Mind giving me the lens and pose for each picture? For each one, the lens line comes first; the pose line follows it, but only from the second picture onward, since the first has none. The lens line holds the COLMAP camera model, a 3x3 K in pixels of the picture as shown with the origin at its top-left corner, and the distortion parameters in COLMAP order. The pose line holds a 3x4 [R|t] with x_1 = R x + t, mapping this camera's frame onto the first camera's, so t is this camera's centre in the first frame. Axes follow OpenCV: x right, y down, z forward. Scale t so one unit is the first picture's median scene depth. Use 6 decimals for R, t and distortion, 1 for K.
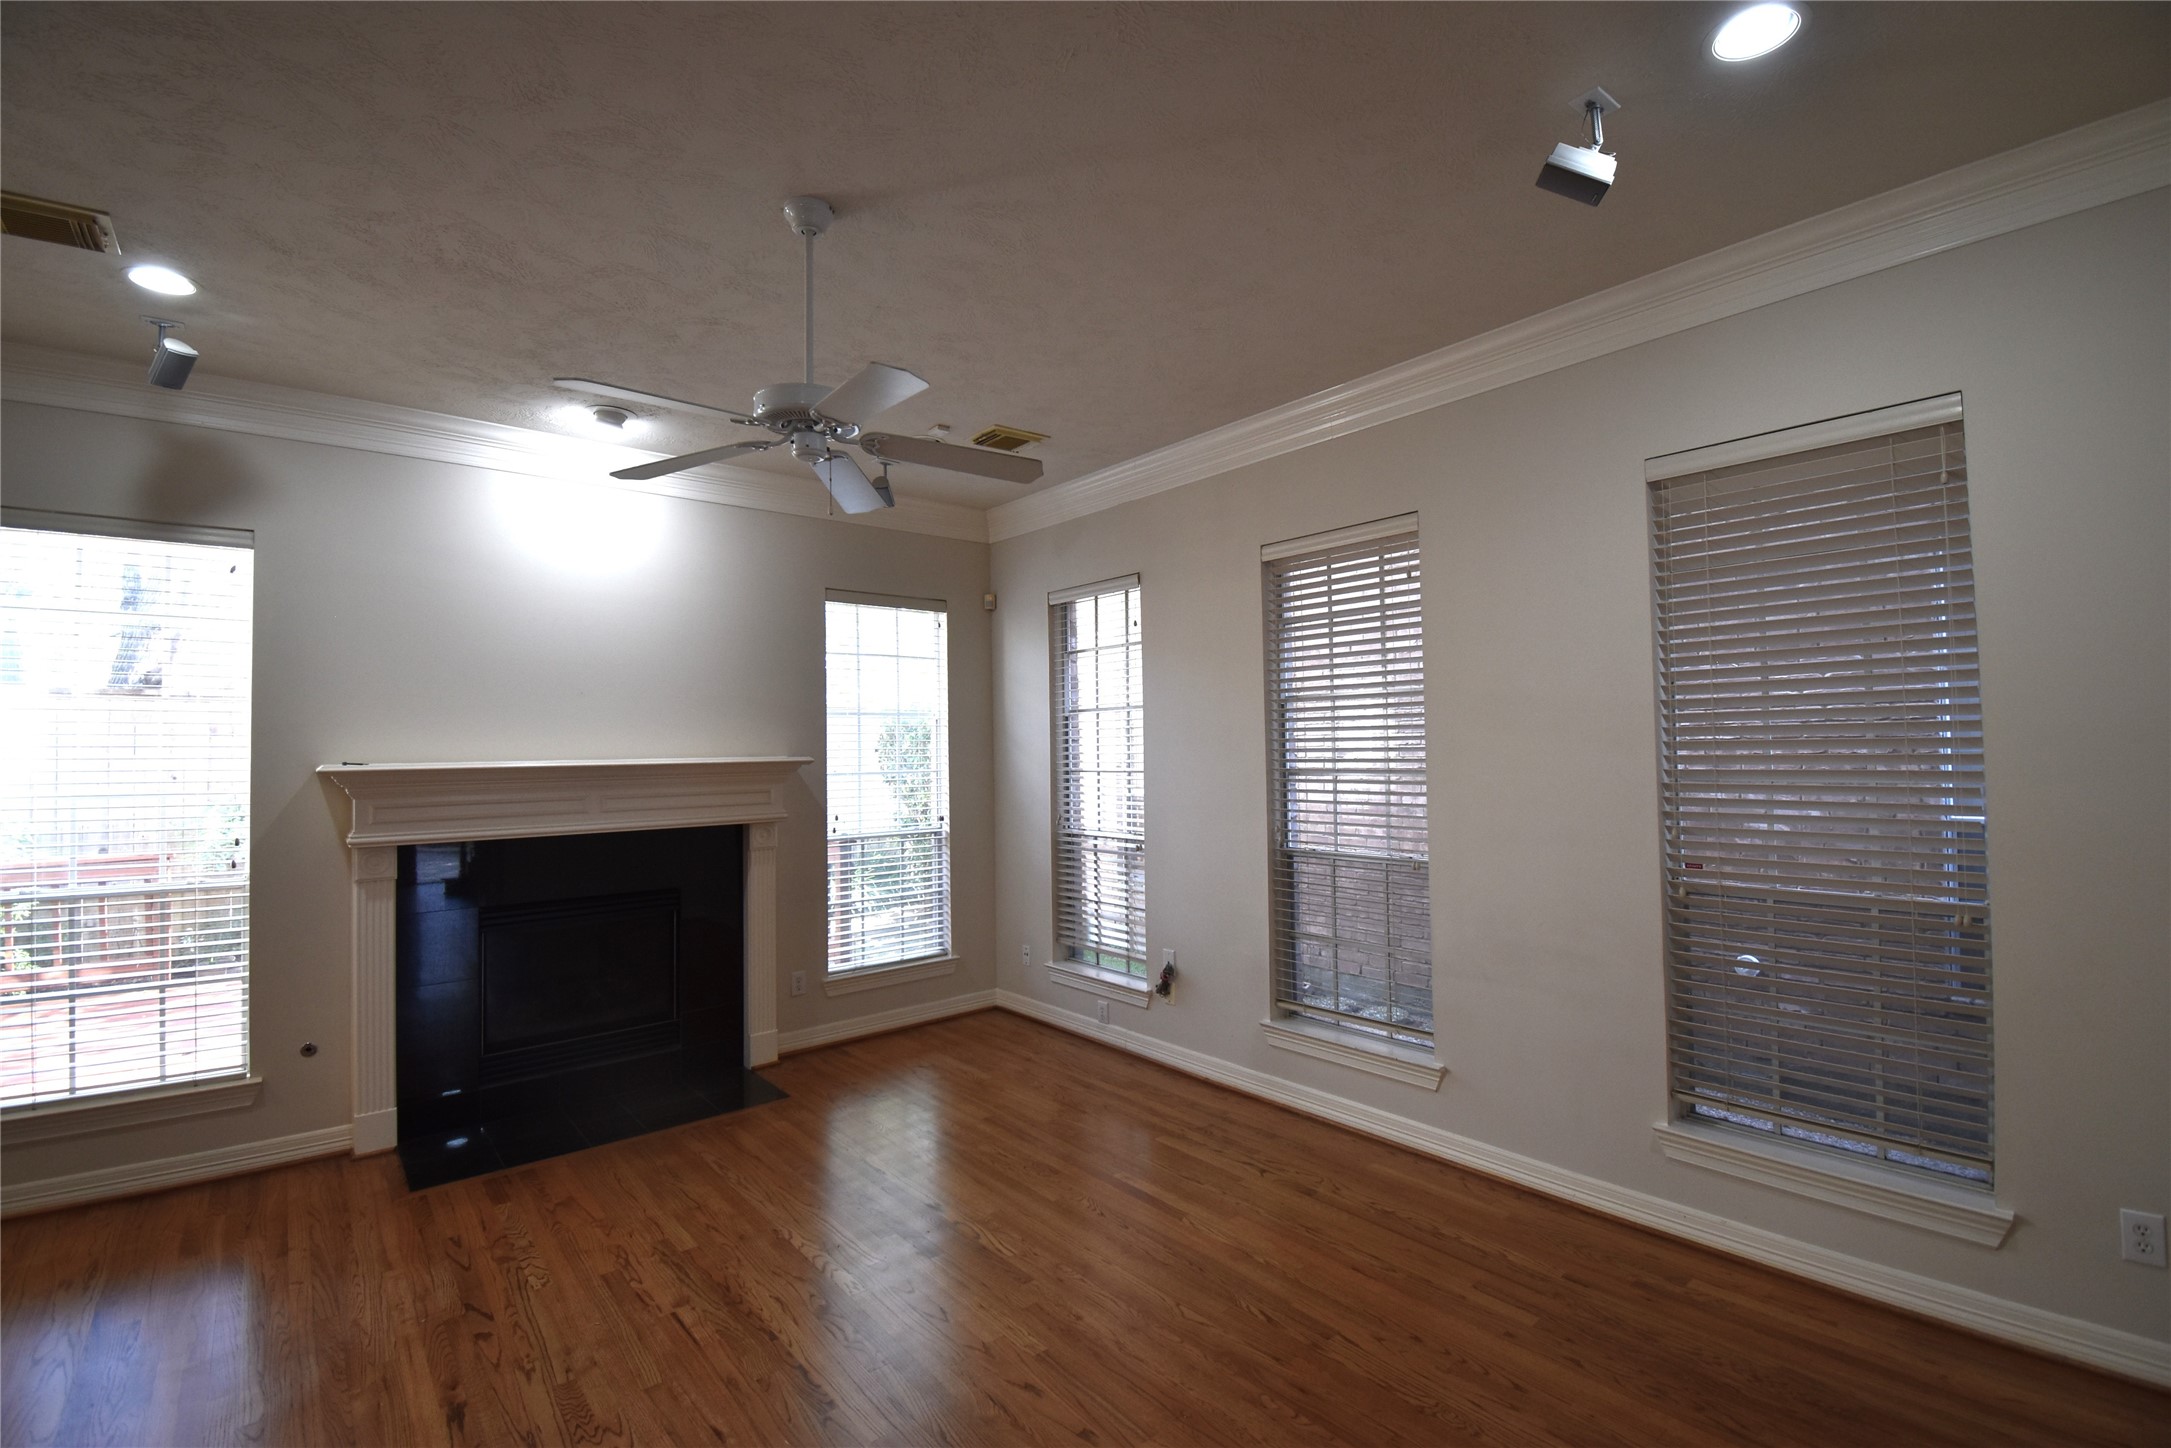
lens RADIAL K [[966.4, 0, 1082.7], [0, 966.4, 722.3], [0, 0, 1]] dist [0.025658, -0.029653]
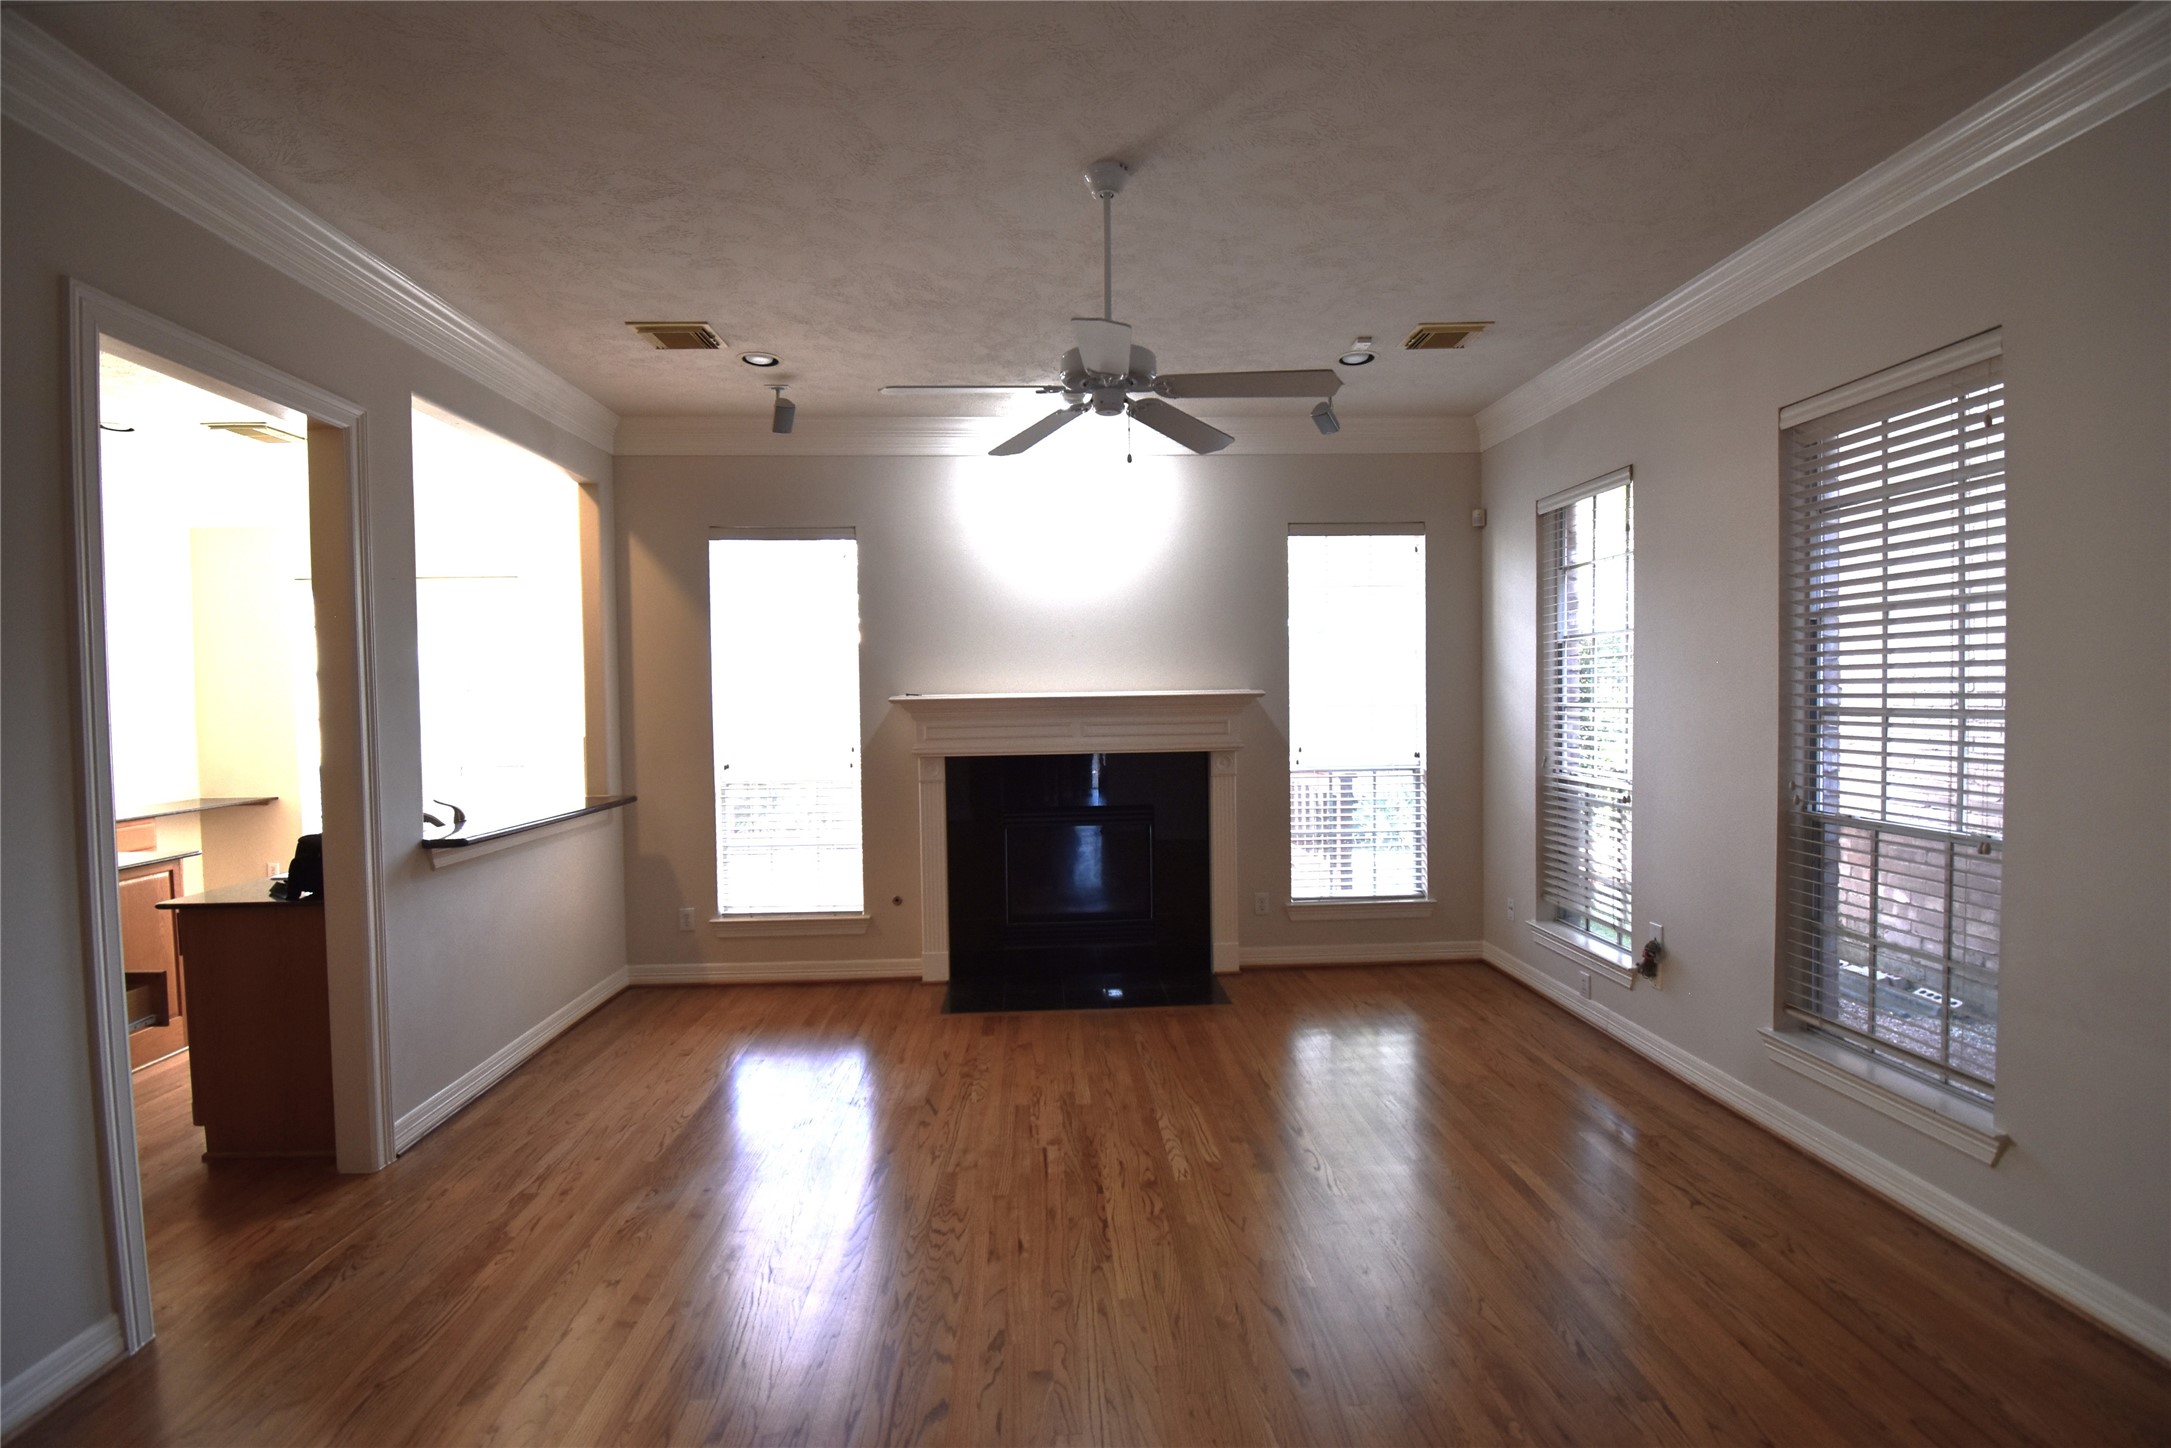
lens RADIAL K [[966.4, 0, 1082.7], [0, 966.4, 722.3], [0, 0, 1]] dist [0.025658, -0.029653]
pose [[0.798127, 0.021490, -0.602106, 0.209386], [0.020173, 0.997850, 0.062355, 0.002104], [0.602152, -0.061914, 0.795977, 0.061161]]
